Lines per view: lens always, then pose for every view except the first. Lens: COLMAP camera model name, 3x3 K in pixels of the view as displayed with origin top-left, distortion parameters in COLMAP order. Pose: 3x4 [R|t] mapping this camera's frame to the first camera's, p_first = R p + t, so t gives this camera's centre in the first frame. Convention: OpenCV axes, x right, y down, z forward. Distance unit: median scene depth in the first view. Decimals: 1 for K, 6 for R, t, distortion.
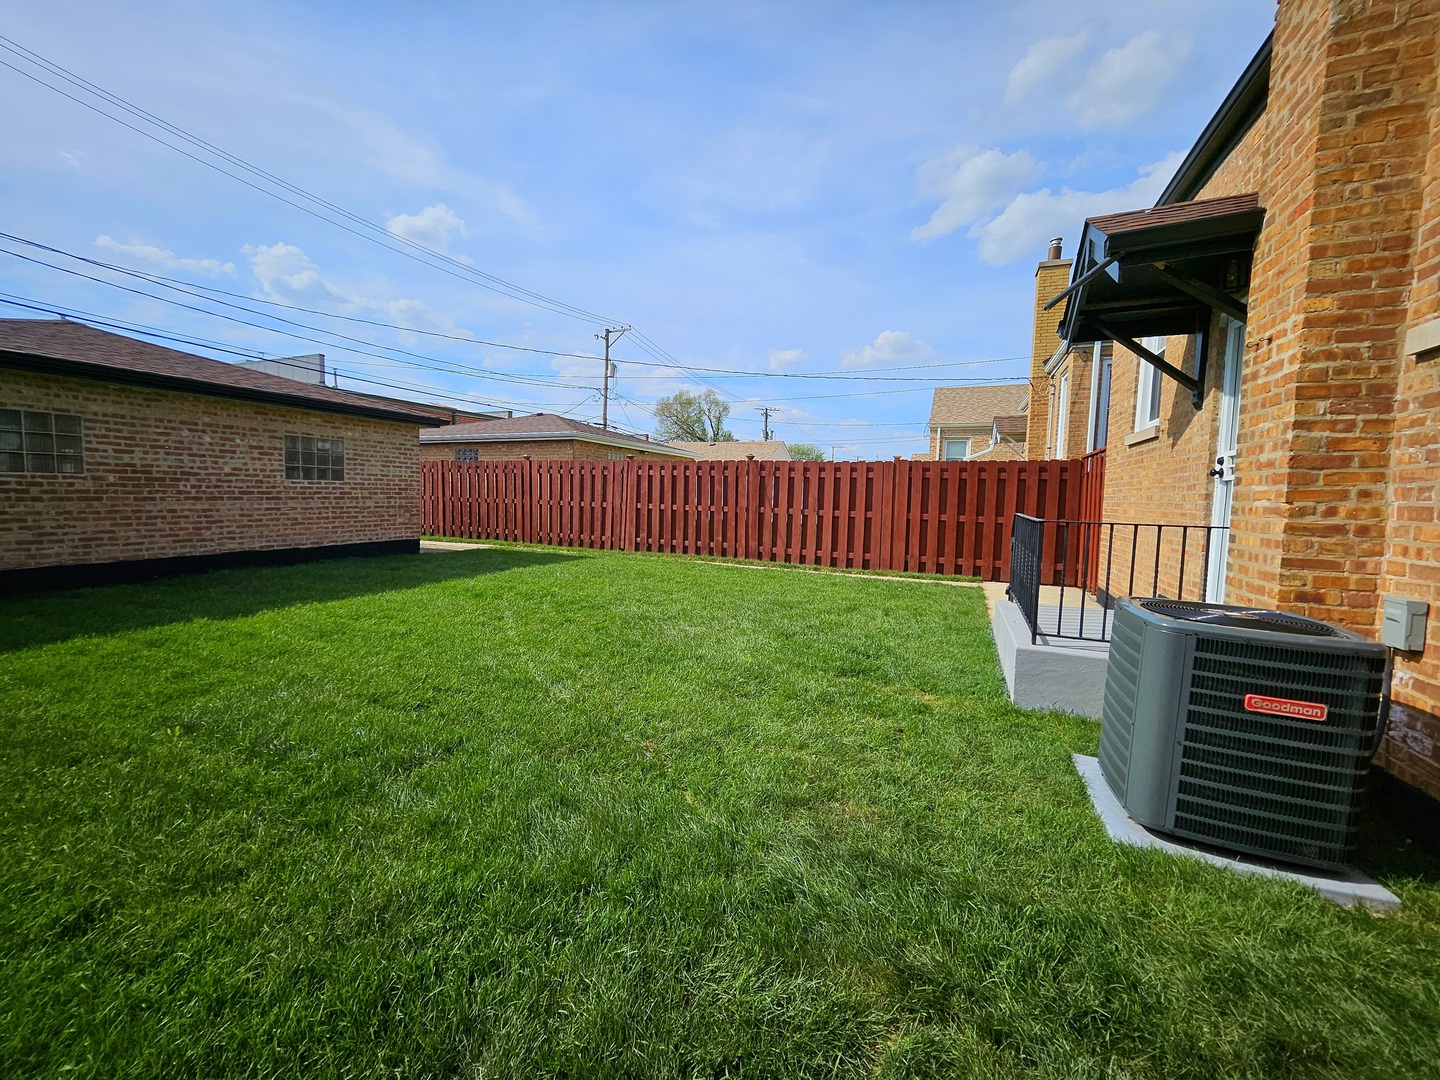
lens RADIAL K [[587.6, 0, 709.6], [0, 587.6, 531.5], [0, 0, 1]] dist [0.000945, -0.000677]
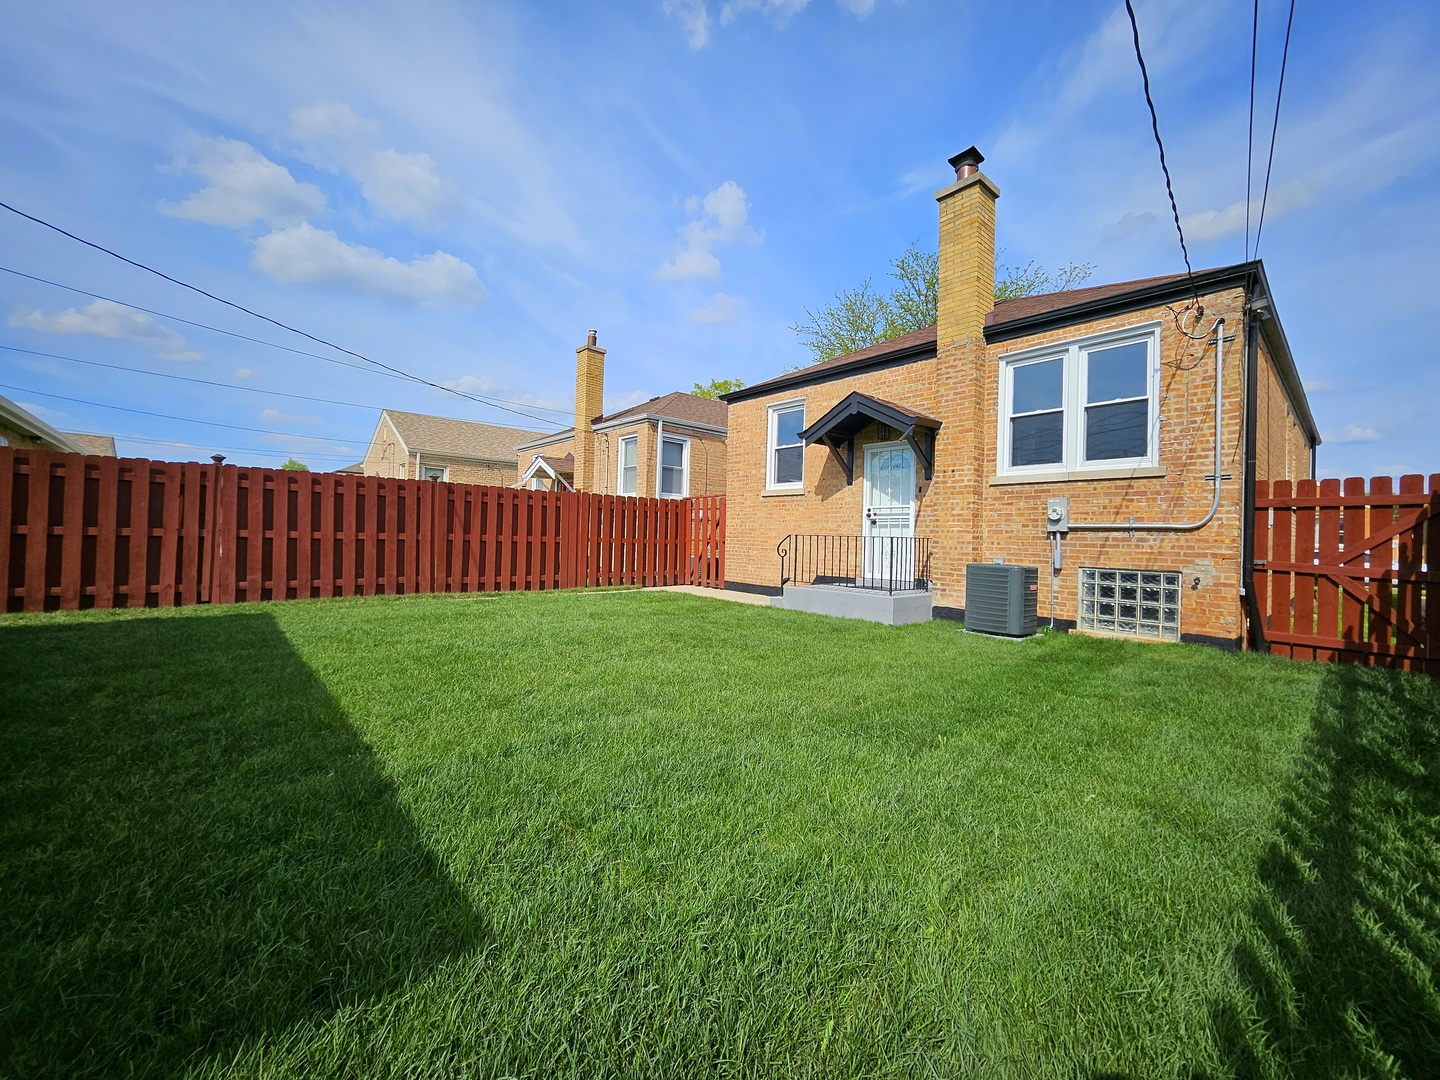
lens RADIAL K [[587.6, 0, 709.6], [0, 587.6, 531.5], [0, 0, 1]] dist [0.000945, -0.000677]
pose [[0.413228, -0.015256, 0.910500, -0.510134], [0.034493, 0.999404, 0.001091, -0.028571], [-0.909974, 0.030955, 0.413508, 0.240001]]
